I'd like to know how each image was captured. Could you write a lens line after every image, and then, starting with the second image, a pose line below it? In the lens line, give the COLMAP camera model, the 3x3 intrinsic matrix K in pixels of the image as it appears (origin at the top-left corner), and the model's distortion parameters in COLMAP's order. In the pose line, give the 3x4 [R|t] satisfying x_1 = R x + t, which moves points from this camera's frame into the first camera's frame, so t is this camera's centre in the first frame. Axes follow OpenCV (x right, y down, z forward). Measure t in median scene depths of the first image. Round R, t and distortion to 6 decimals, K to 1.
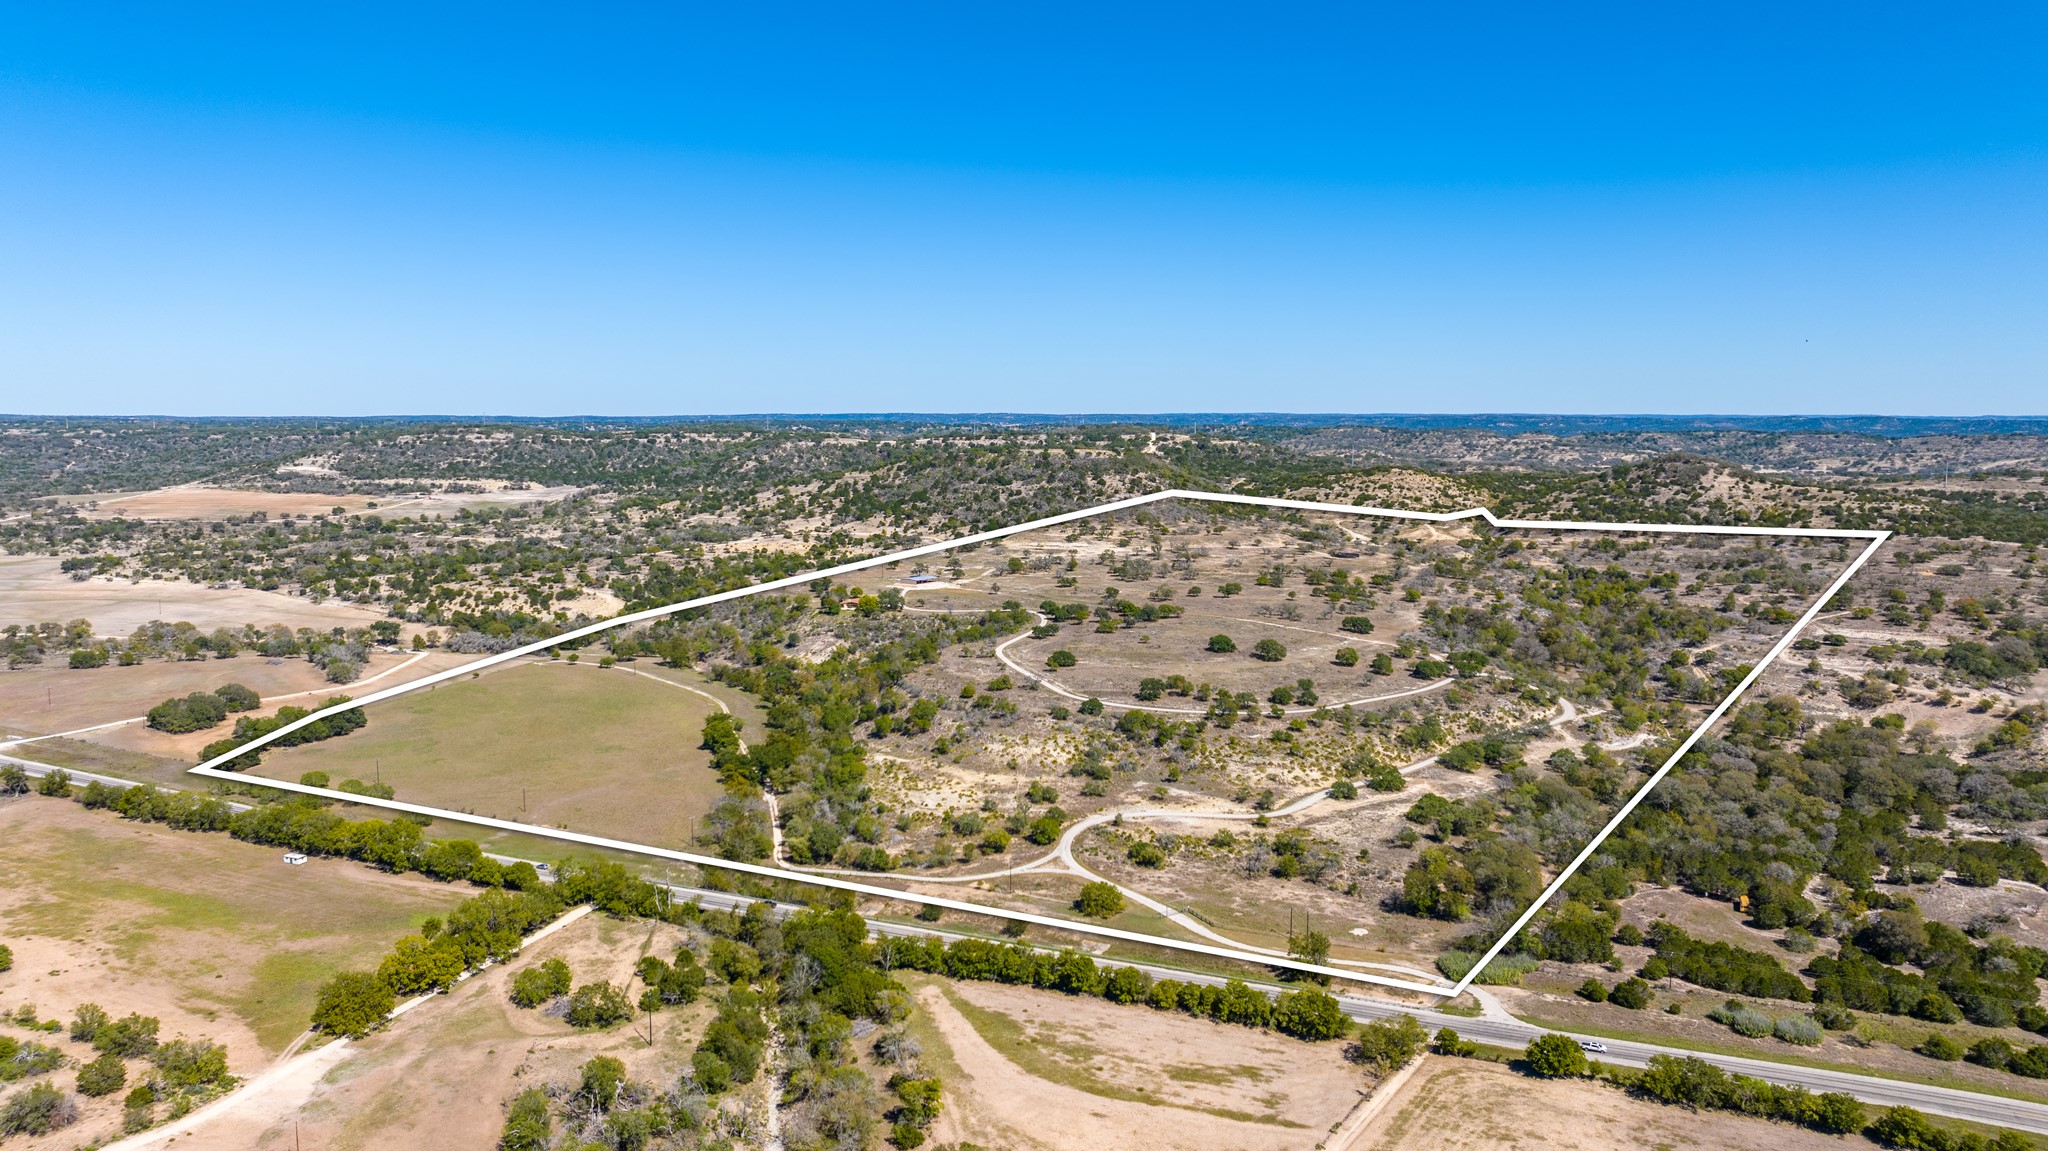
lens RADIAL K [[1428.3, 0, 1024.0], [0, 1428.3, 575.5], [0, 0, 1]] dist [-0.037967, 0.051774]
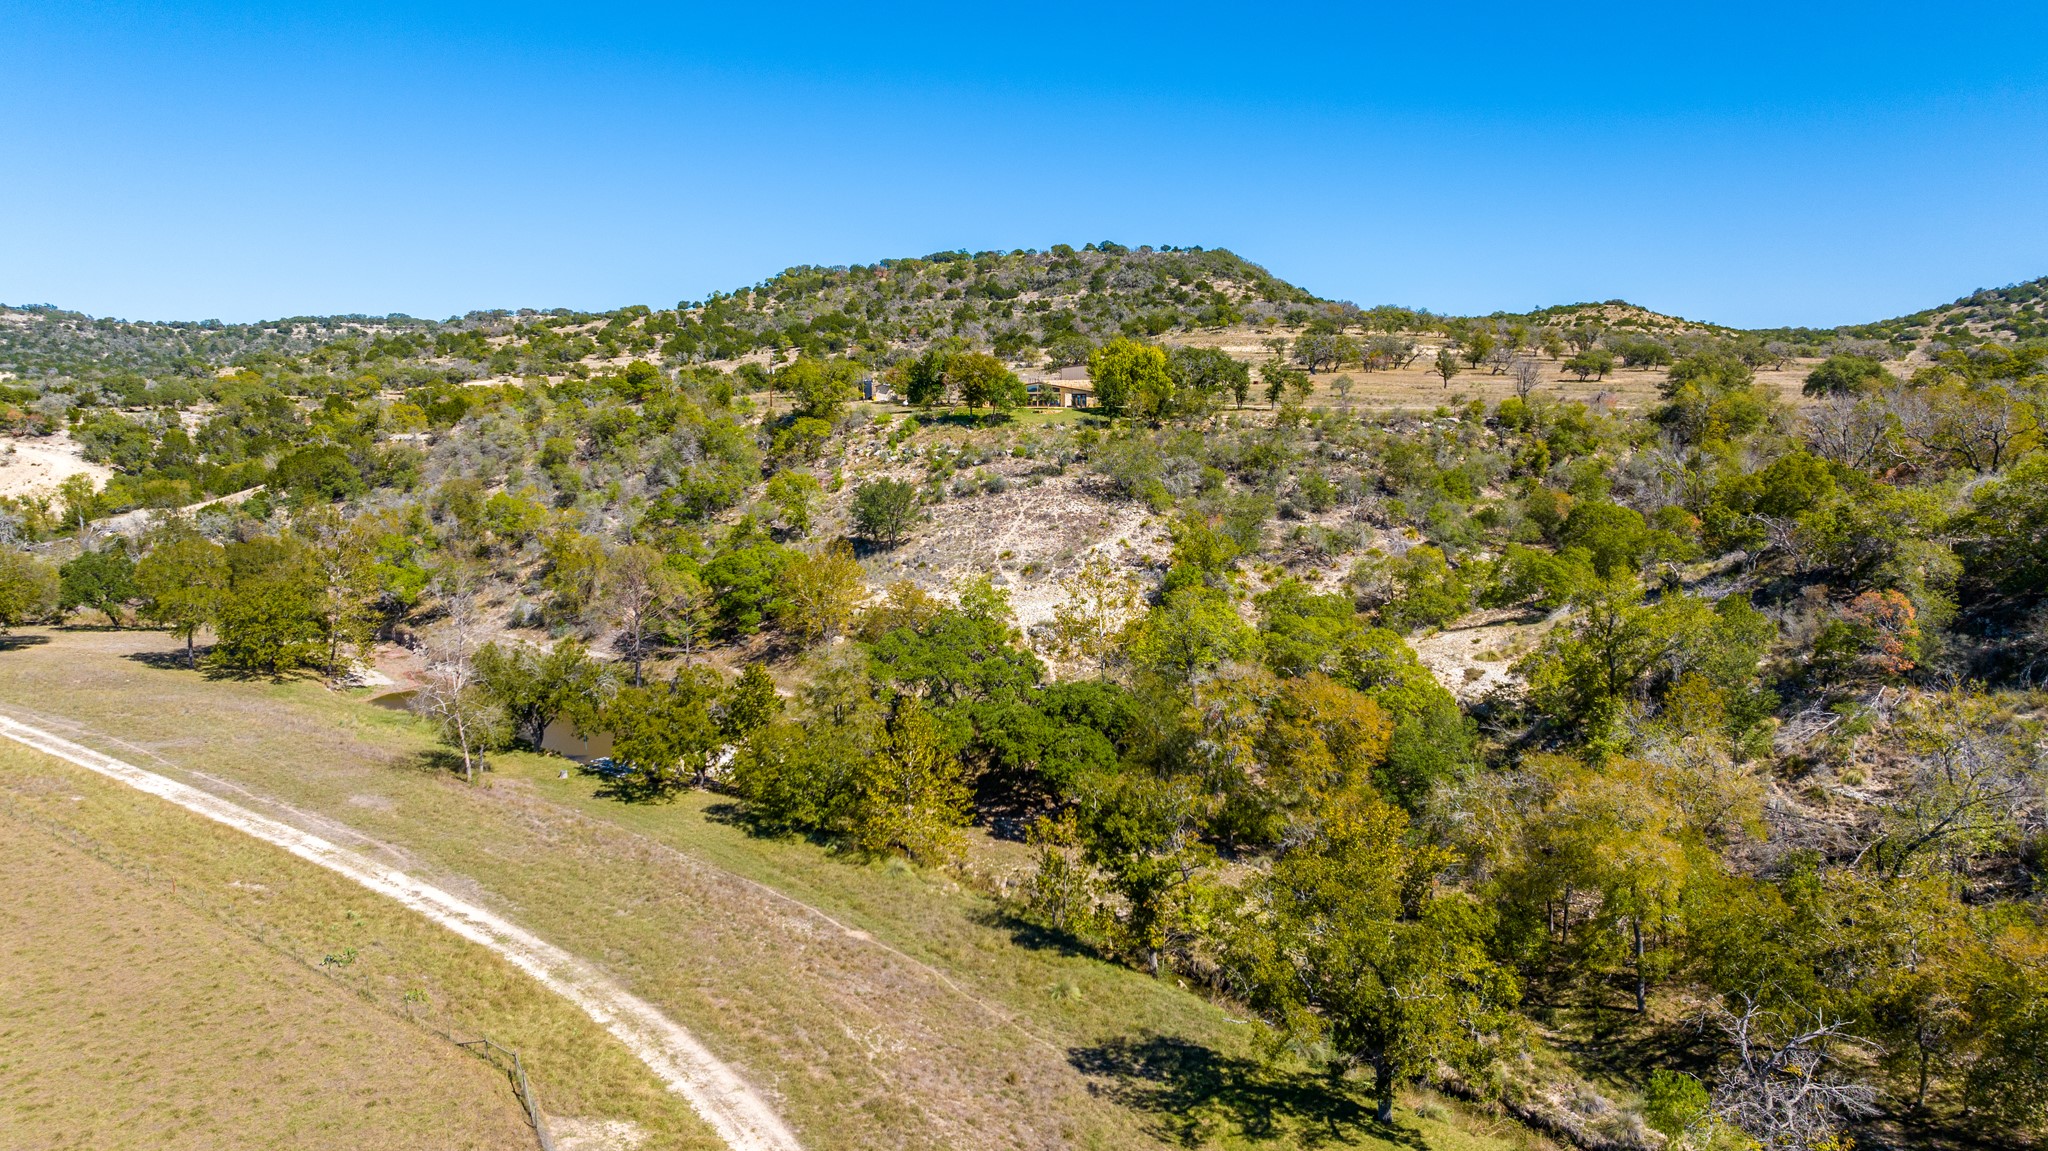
lens RADIAL K [[1428.3, 0, 1024.0], [0, 1428.3, 575.5], [0, 0, 1]] dist [-0.037967, 0.051774]
pose [[0.978053, -0.022982, 0.207087, -0.145375], [0.021868, 0.999731, 0.007667, 0.041236], [-0.207207, -0.002970, 0.978293, 0.630640]]
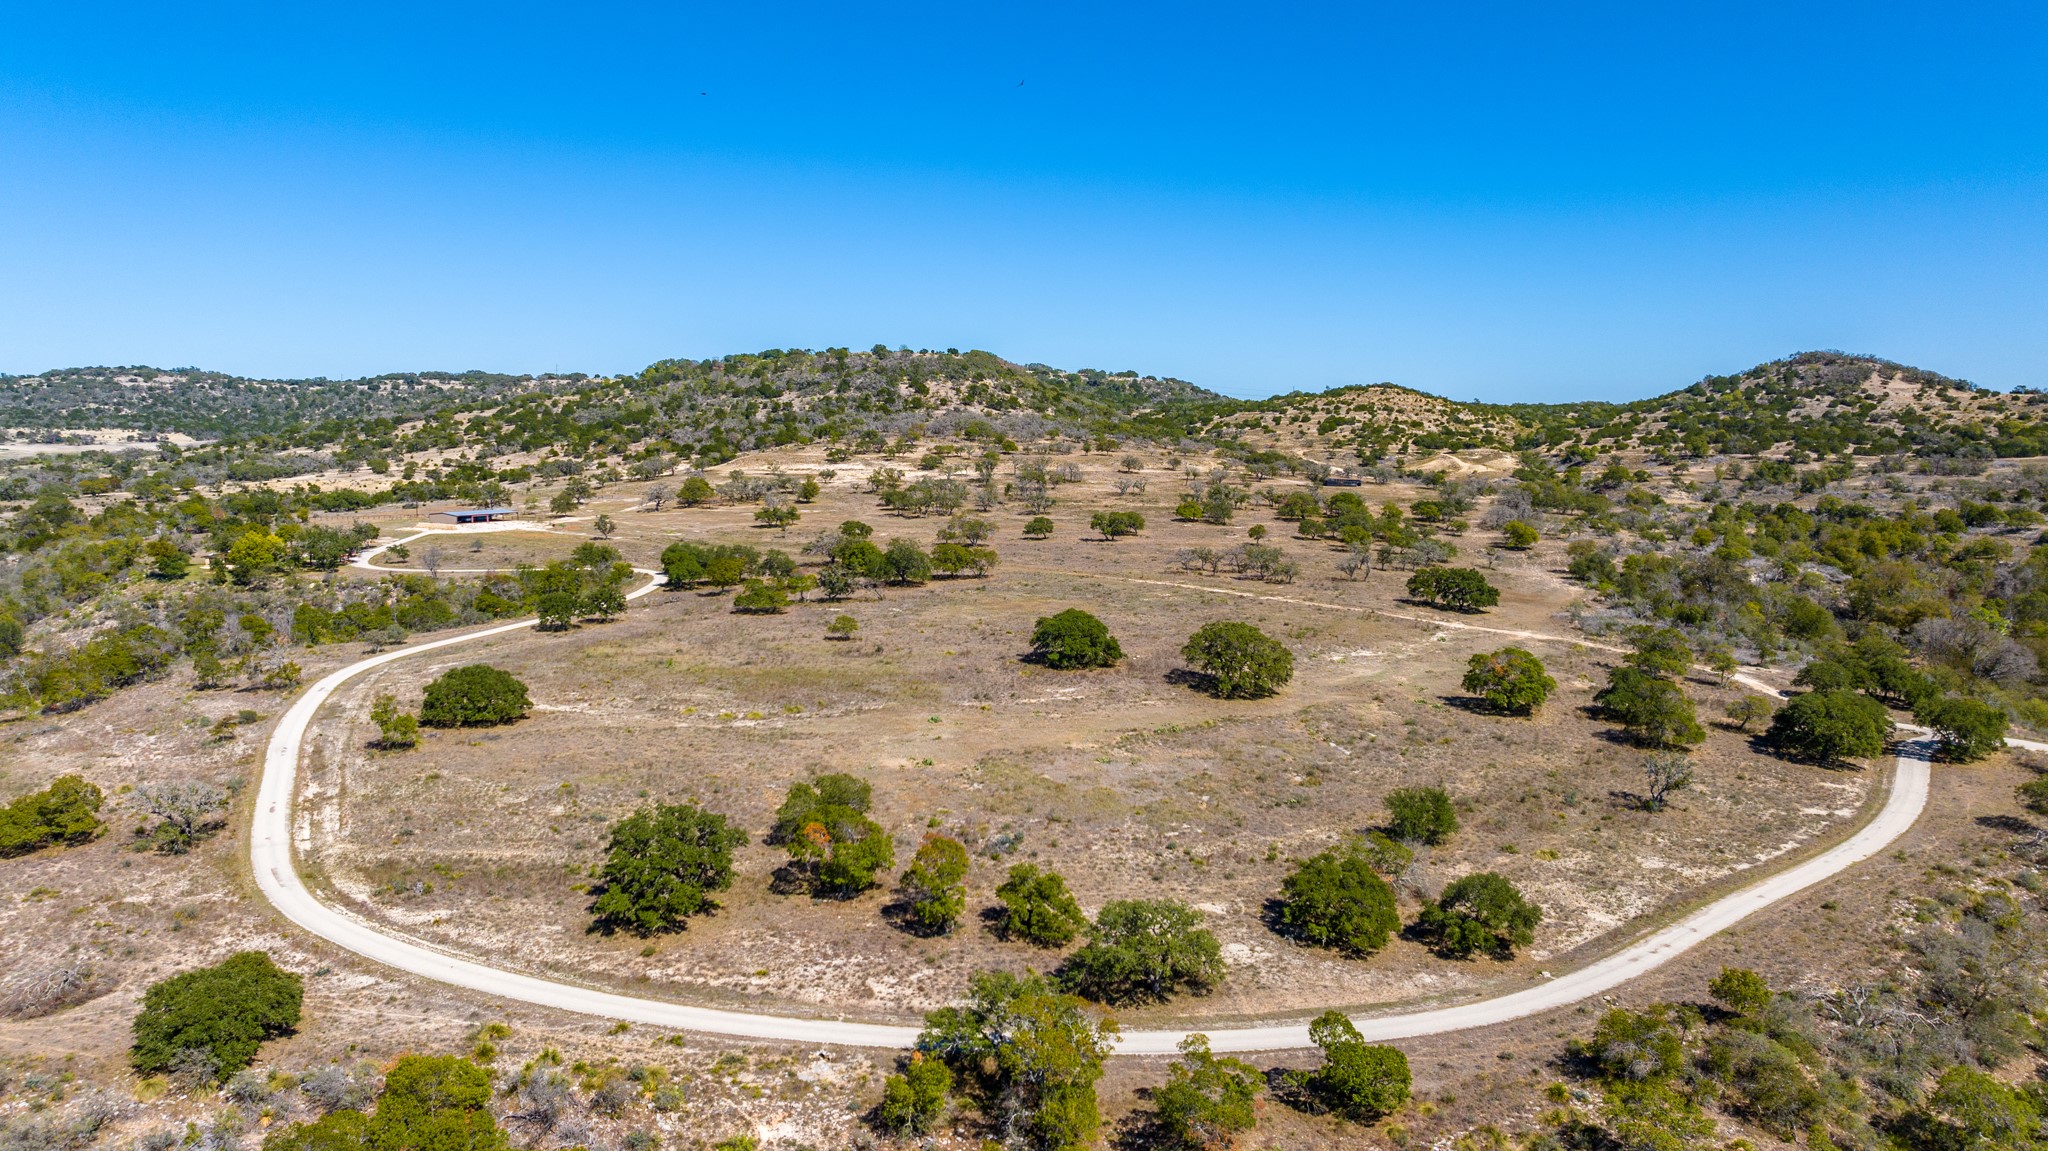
lens RADIAL K [[1440.2, 0, 1024.0], [0, 1440.2, 575.5], [0, 0, 1]] dist [-0.019523, -0.000661]
pose [[0.997933, -0.002861, 0.064205, 0.071984], [0.003258, 0.999976, -0.006080, 0.023920], [-0.064186, 0.006277, 0.997918, 0.462006]]
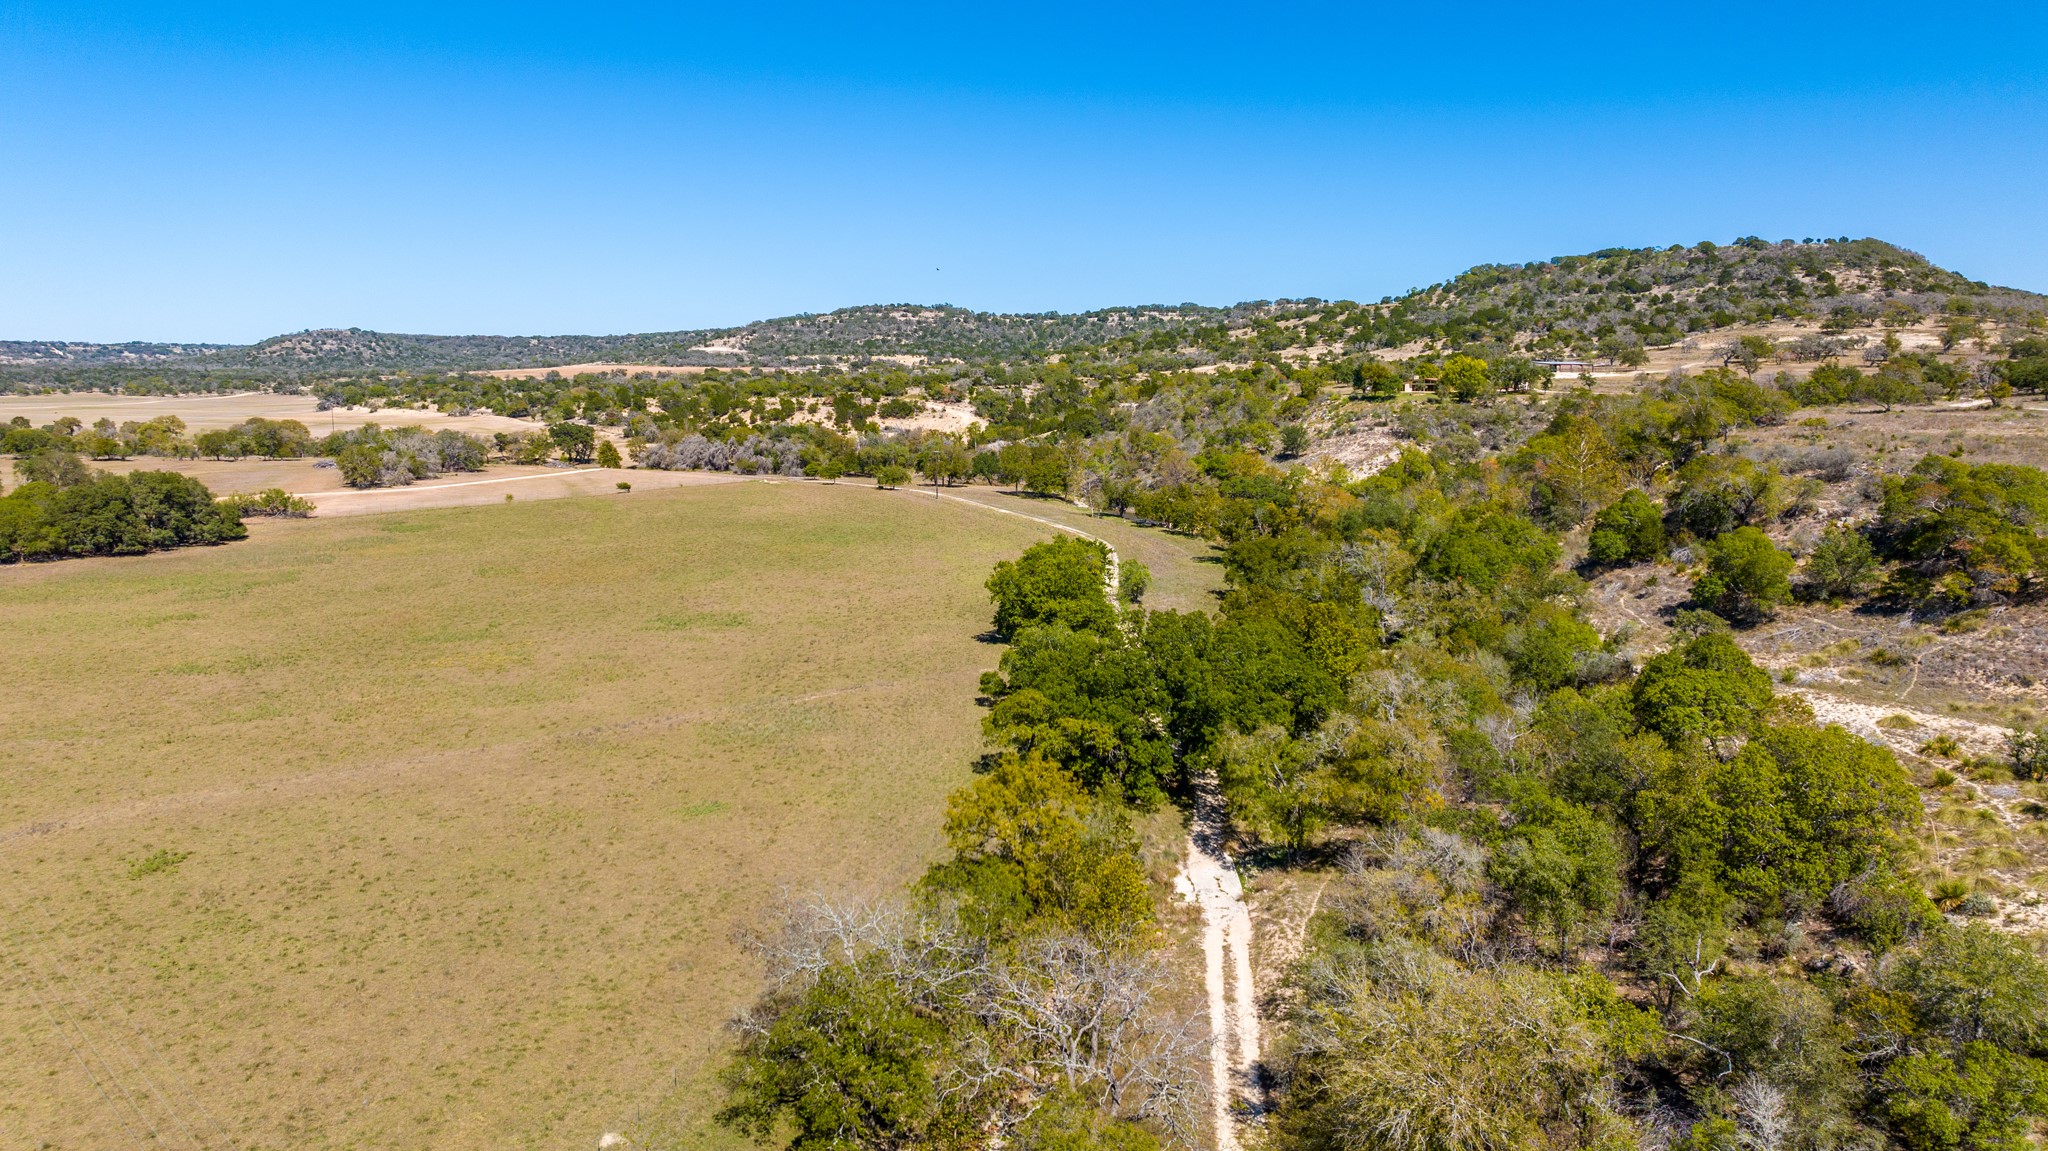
lens RADIAL K [[1440.2, 0, 1024.0], [0, 1440.2, 575.5], [0, 0, 1]] dist [-0.019523, -0.000661]
pose [[0.946935, 0.044559, -0.318323, -0.076783], [-0.036712, 0.998857, 0.030610, 0.059485], [0.319323, -0.017299, 0.947488, 0.435656]]
